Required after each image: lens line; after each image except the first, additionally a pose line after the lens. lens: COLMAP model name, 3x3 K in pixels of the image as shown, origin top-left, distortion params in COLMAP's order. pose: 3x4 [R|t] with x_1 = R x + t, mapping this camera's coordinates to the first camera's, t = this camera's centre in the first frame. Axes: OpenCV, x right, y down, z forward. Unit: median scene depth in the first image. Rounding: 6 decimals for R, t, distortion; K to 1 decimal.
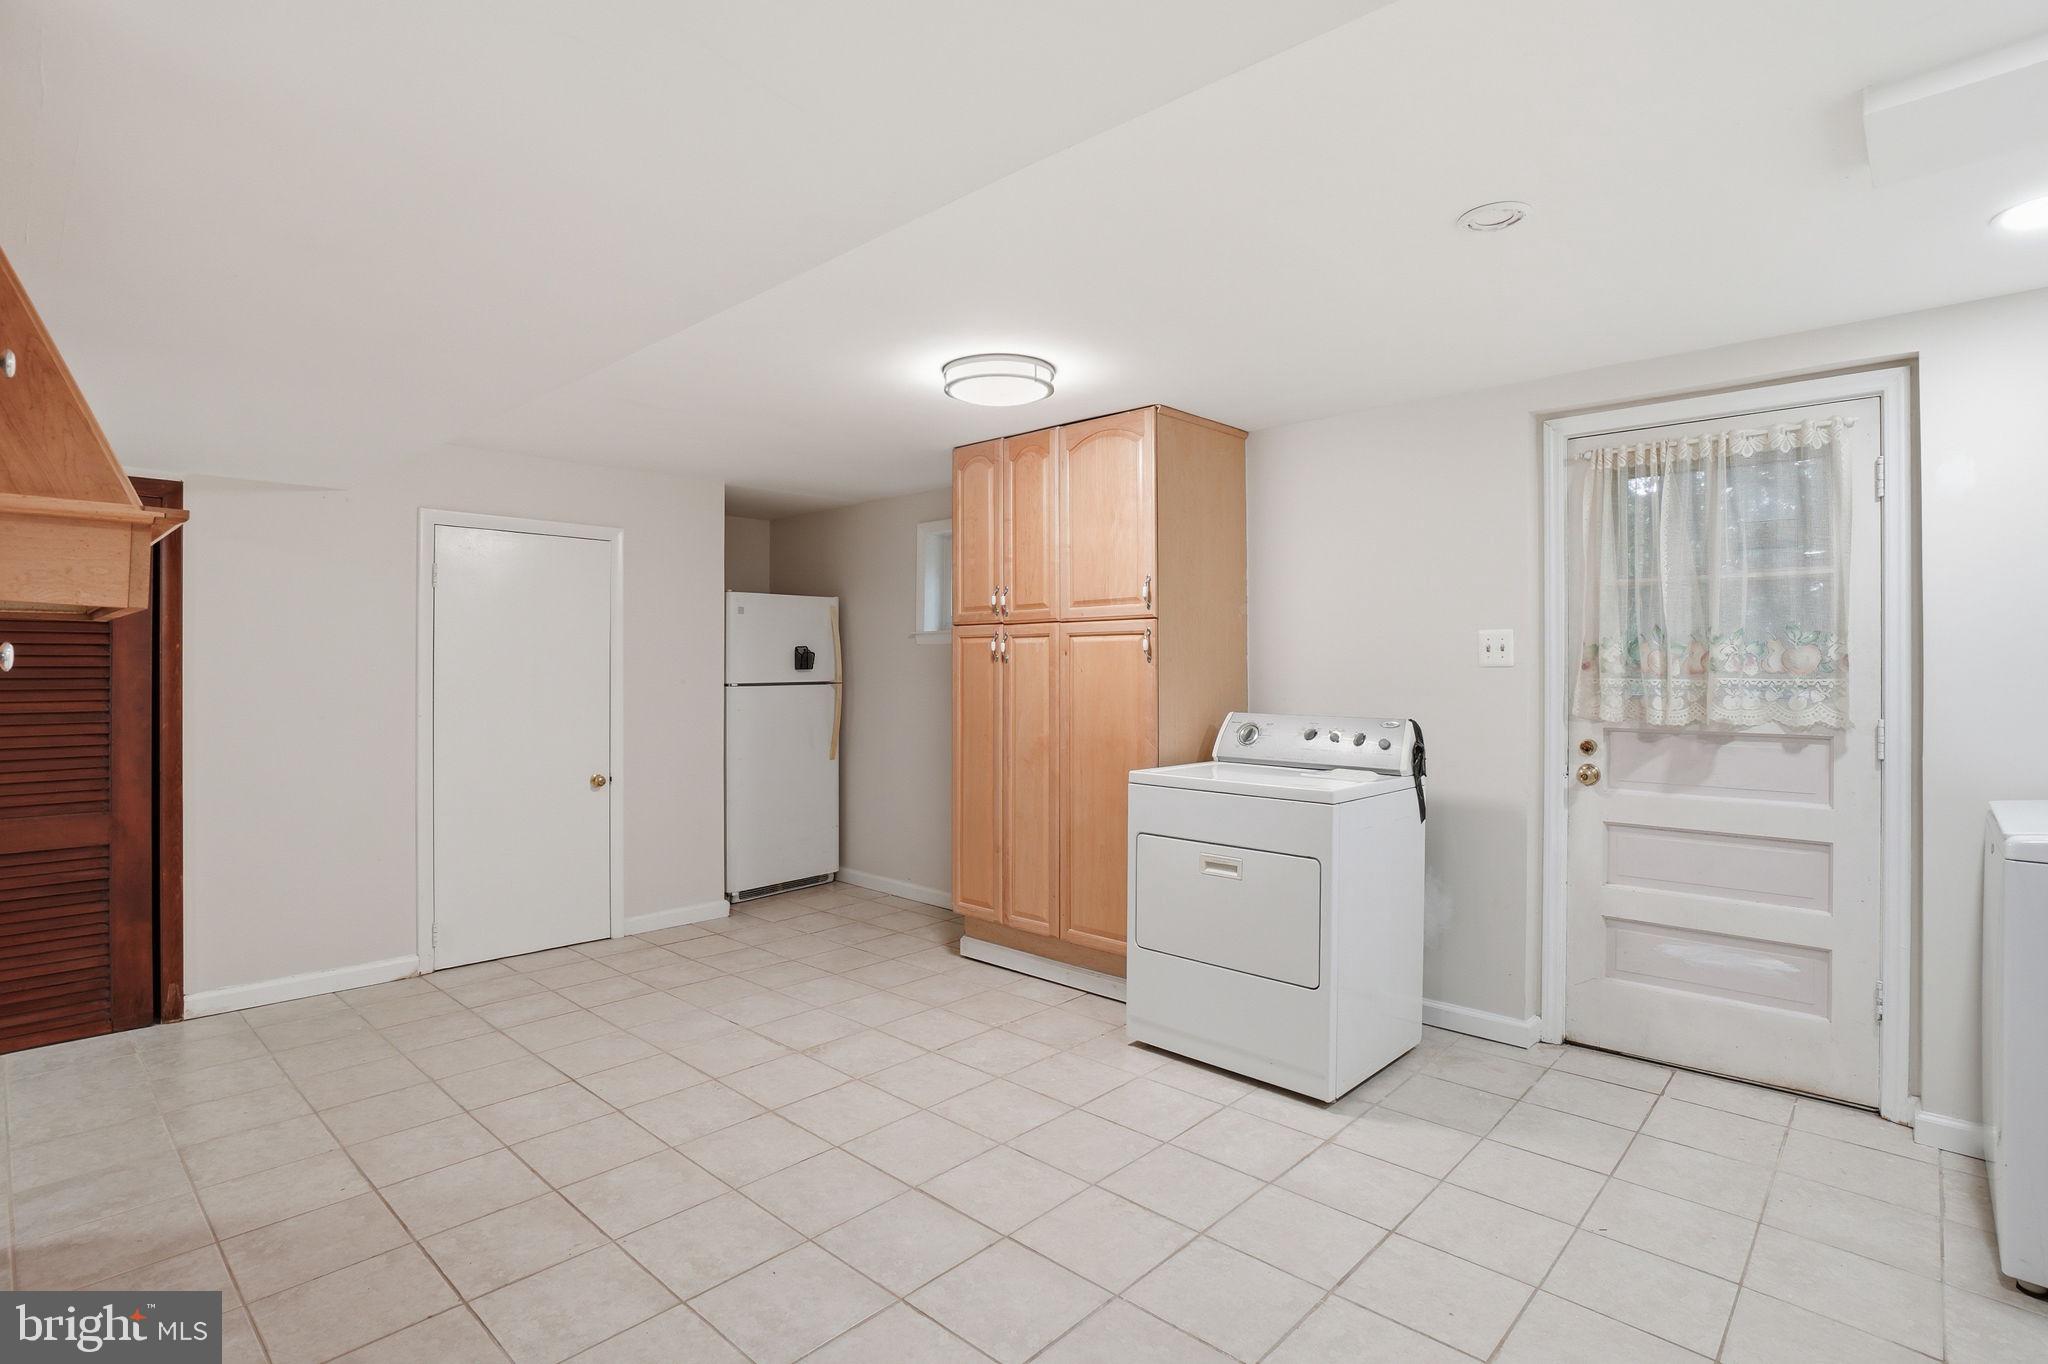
lens RADIAL K [[929.9, 0, 1008.2], [0, 929.9, 666.3], [0, 0, 1]] dist [-0.054731, 0.022137]
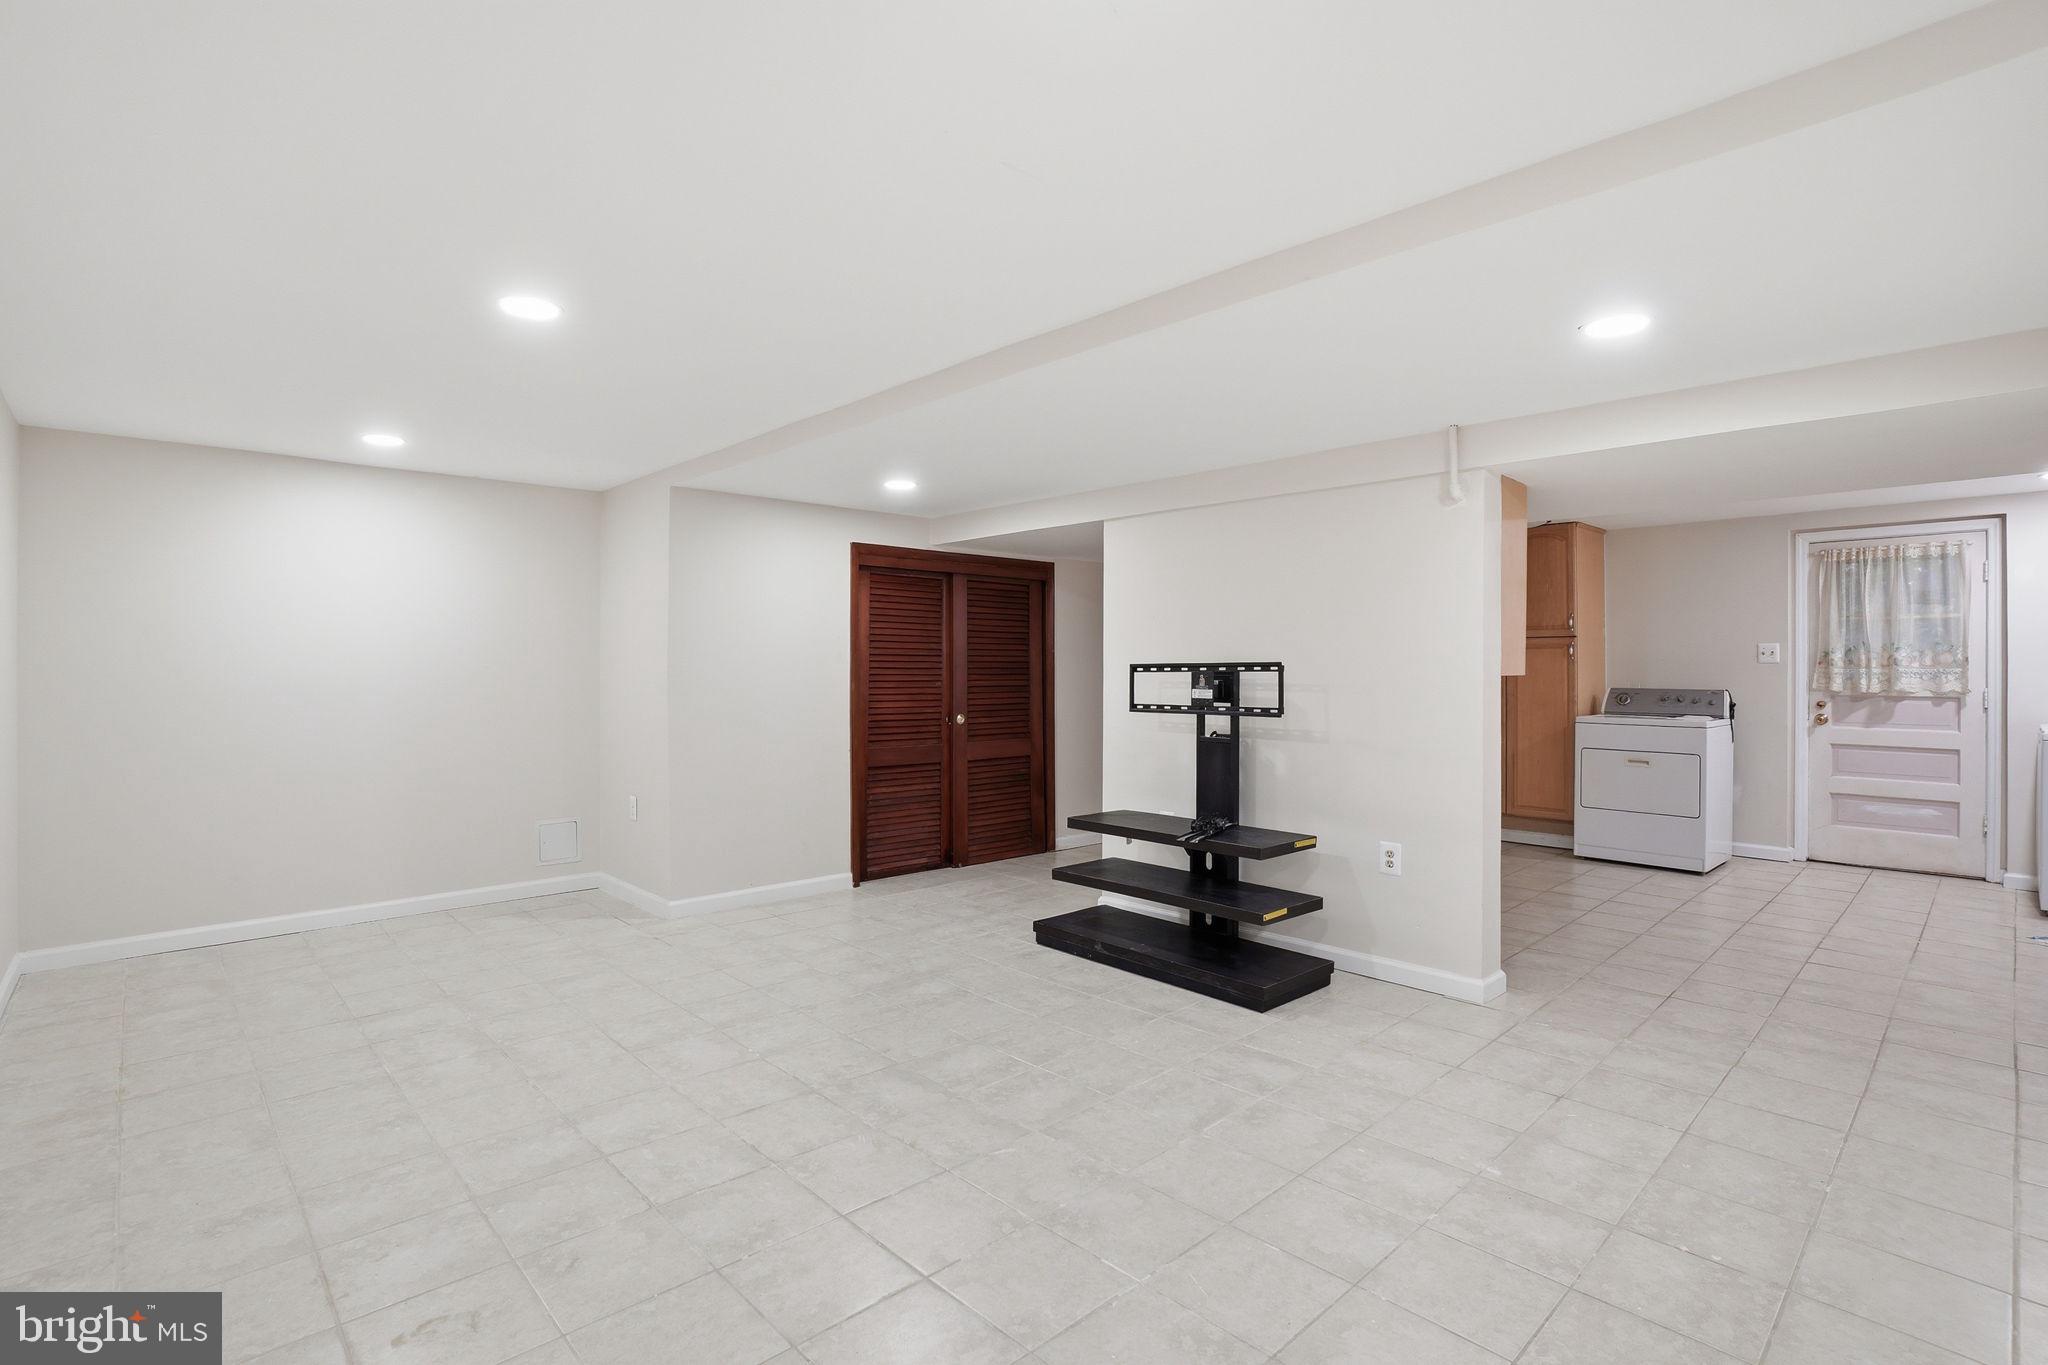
lens RADIAL K [[929.9, 0, 1008.2], [0, 929.9, 666.8], [0, 0, 1]] dist [-0.054731, 0.022137]
pose [[0.998877, 0.002249, -0.047330, -1.063551], [-0.002166, 0.999996, 0.001787, 0.009976], [0.047333, -0.001683, 0.998878, -1.055479]]
